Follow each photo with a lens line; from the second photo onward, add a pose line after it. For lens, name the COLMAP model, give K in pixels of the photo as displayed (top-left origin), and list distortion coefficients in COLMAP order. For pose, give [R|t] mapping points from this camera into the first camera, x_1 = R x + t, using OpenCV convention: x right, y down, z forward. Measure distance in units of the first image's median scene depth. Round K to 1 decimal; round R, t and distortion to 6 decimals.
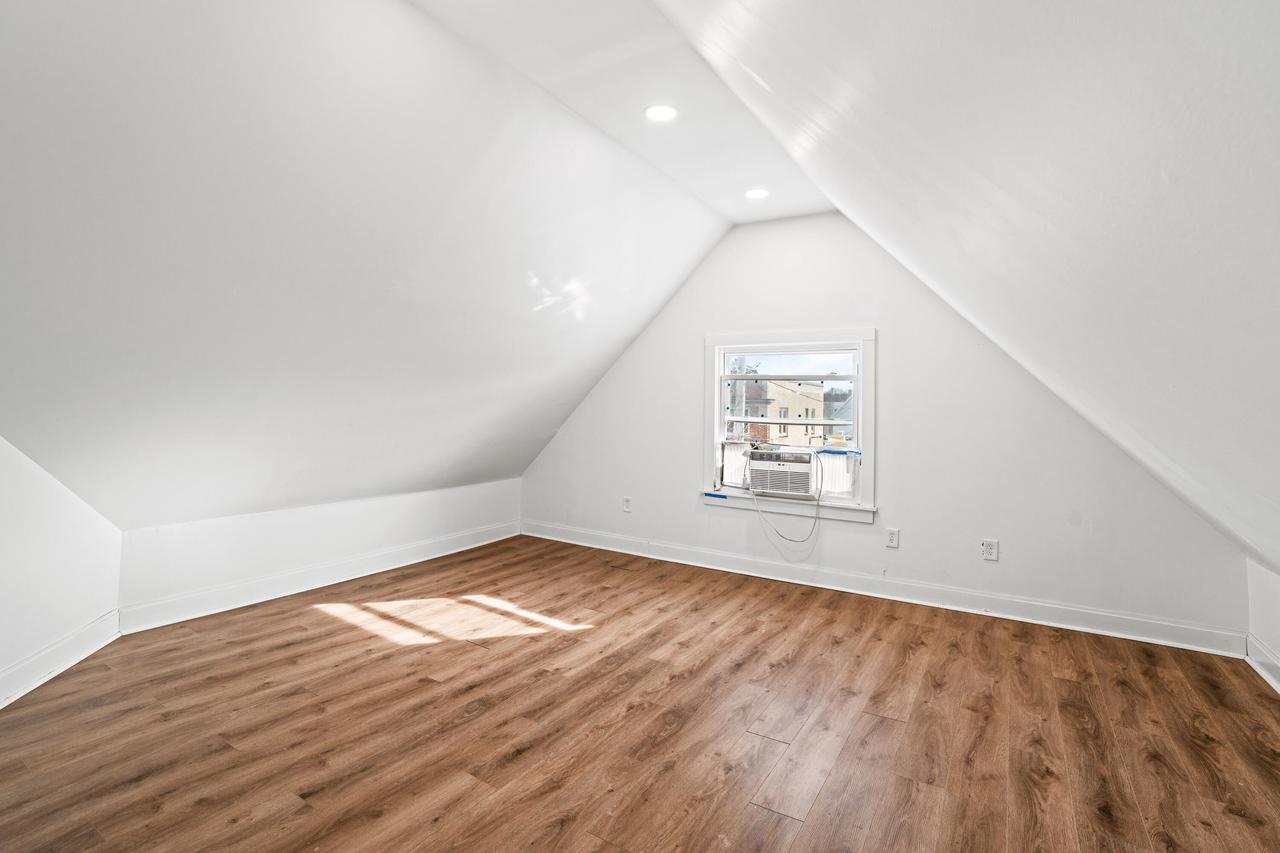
lens RADIAL K [[589.0, 0, 643.2], [0, 589.0, 420.7], [0, 0, 1]] dist [-0.049487, 0.025613]
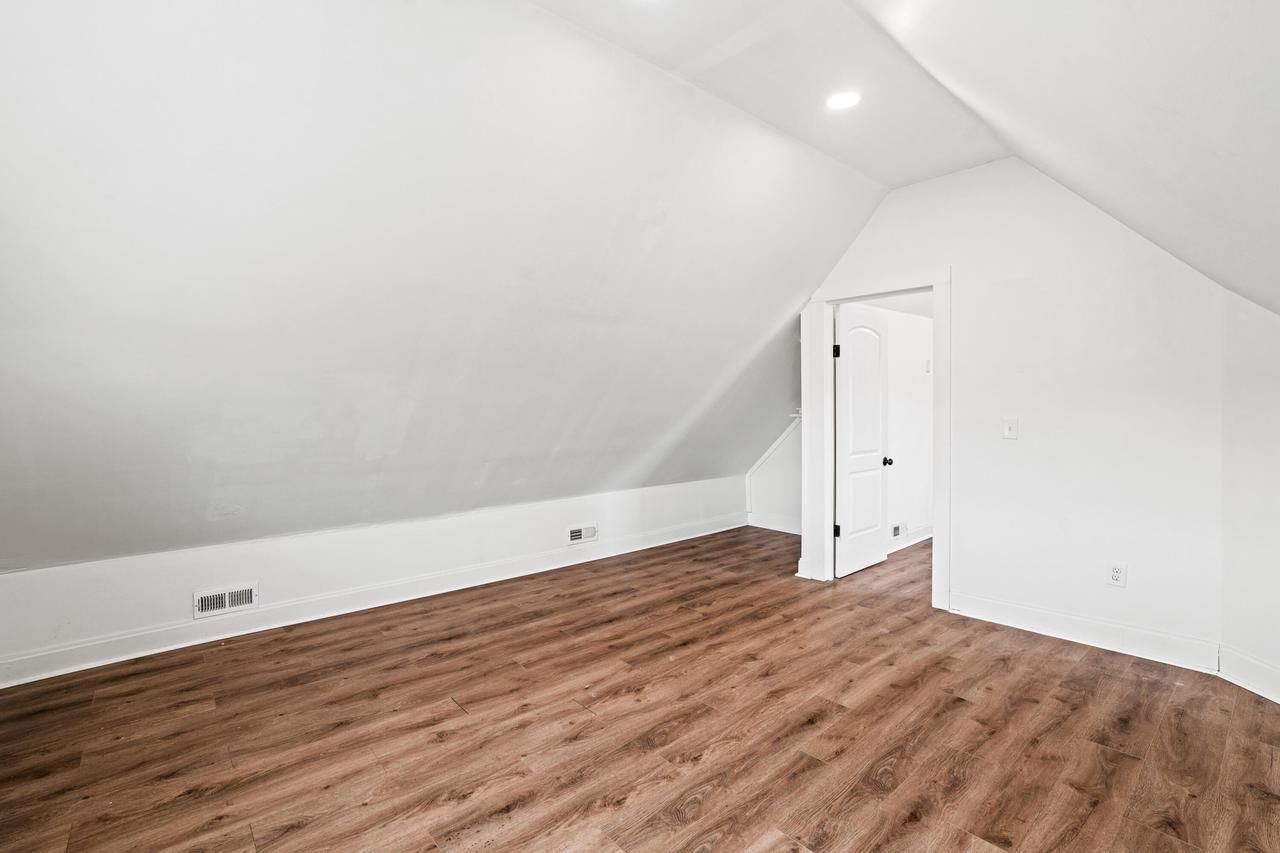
lens RADIAL K [[589.0, 0, 643.2], [0, 589.0, 420.7], [0, 0, 1]] dist [-0.049487, 0.025613]
pose [[-0.957217, -0.017936, 0.288816, -0.193798], [-0.003439, 0.998712, 0.050624, -0.053412], [-0.289352, 0.047464, -0.956045, 1.902612]]
